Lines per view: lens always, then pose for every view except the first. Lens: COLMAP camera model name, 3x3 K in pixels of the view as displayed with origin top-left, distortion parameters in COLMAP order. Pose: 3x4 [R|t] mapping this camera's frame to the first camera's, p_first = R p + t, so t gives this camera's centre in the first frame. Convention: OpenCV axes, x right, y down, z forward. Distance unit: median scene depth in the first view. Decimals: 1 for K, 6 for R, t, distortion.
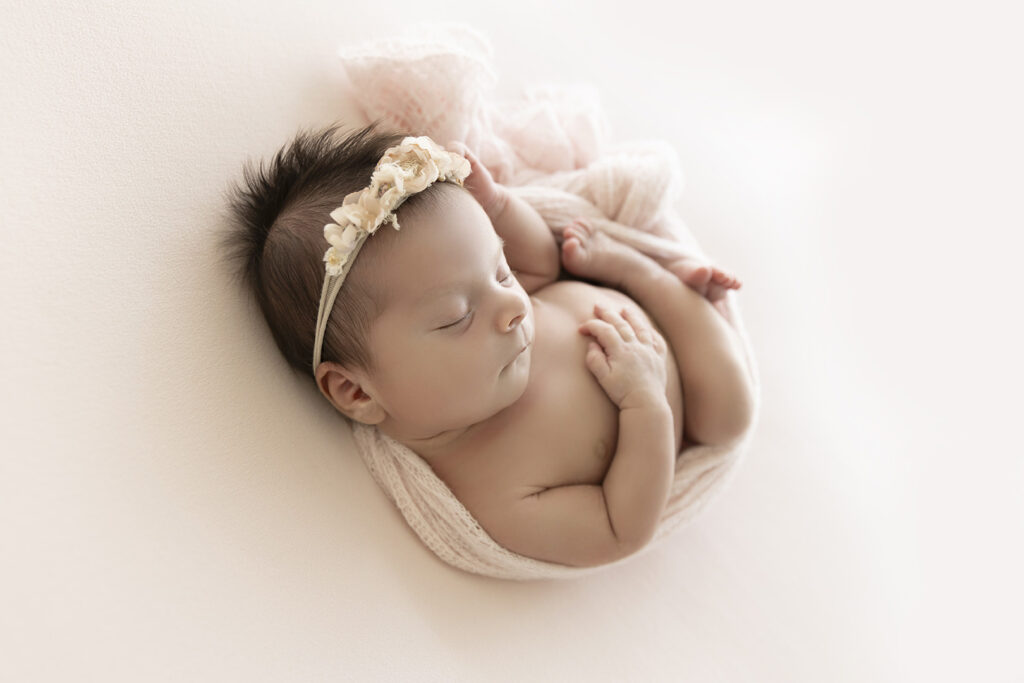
lens RADIAL K [[879.6, 0, 497.8], [0, 879.6, 340.3], [0, 0, 1]] dist [0.095113, 0.002596]
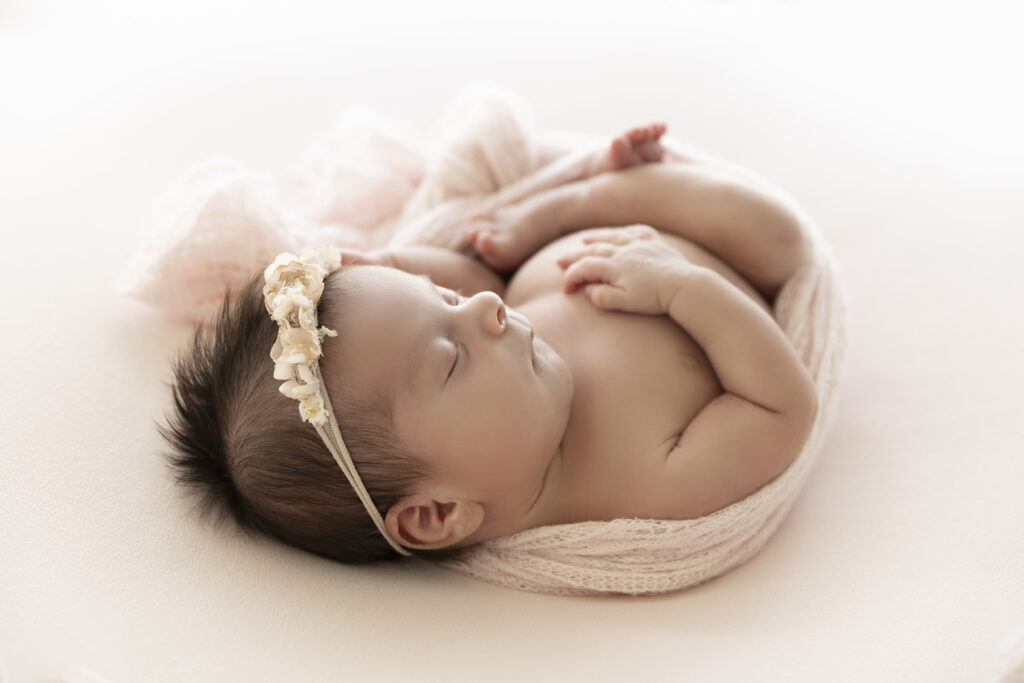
lens RADIAL K [[1816.1, 0, 513.3], [0, 1816.1, 249.0], [0, 0, 1]] dist [0.382639, -0.025382]
pose [[0.665987, -0.731087, 0.148231, -0.175005], [0.745382, 0.644358, -0.170904, 0.232736], [0.029433, 0.224309, 0.974074, -0.716368]]
